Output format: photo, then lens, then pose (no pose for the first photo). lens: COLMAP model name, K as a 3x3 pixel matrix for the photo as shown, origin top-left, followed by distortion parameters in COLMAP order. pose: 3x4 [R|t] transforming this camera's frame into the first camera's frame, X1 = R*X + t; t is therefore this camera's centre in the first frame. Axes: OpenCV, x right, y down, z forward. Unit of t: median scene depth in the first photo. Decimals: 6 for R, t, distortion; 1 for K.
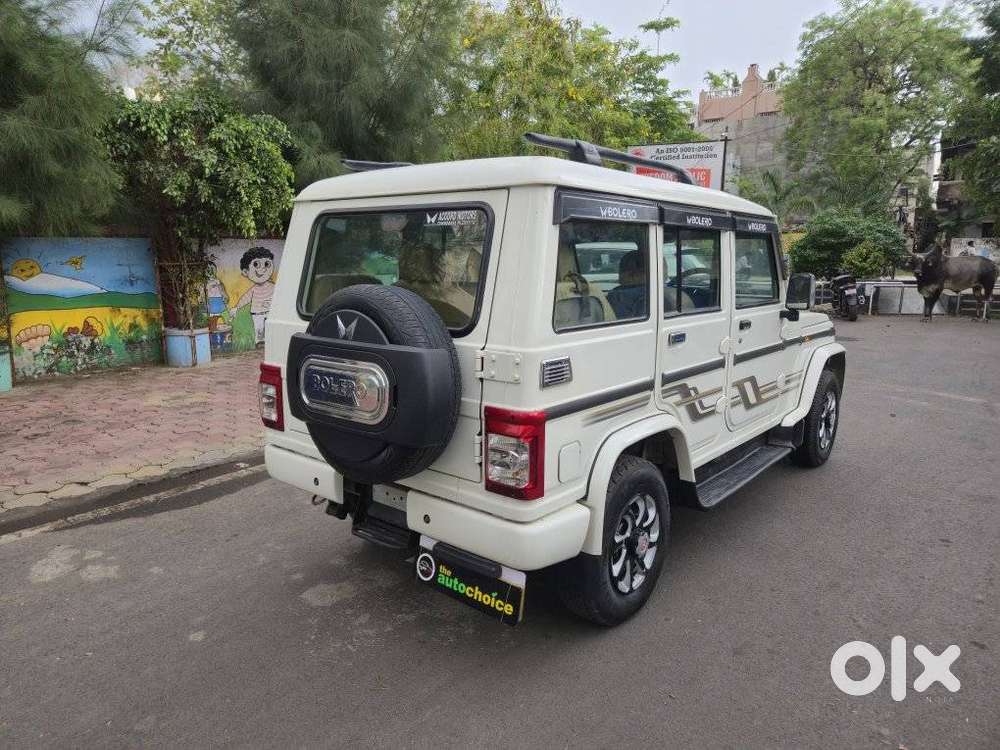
lens RADIAL K [[670.7, 0, 494.8], [0, 670.7, 375.1], [0, 0, 1]] dist [0.068727, -0.053311]
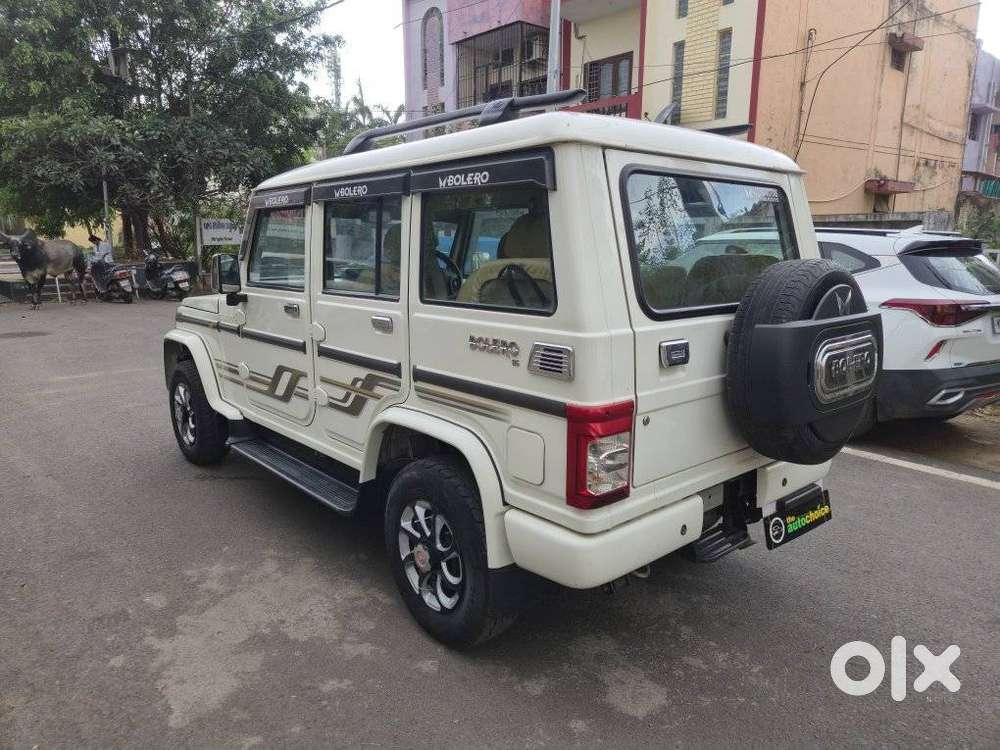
lens RADIAL K [[670.7, 0, 501.0], [0, 670.7, 365.0], [0, 0, 1]] dist [0.068727, -0.053311]
pose [[0.159661, -0.177497, 0.971083, -0.861849], [0.171166, 0.973780, 0.149848, -0.146065], [-0.972219, 0.142292, 0.185857, 0.891296]]
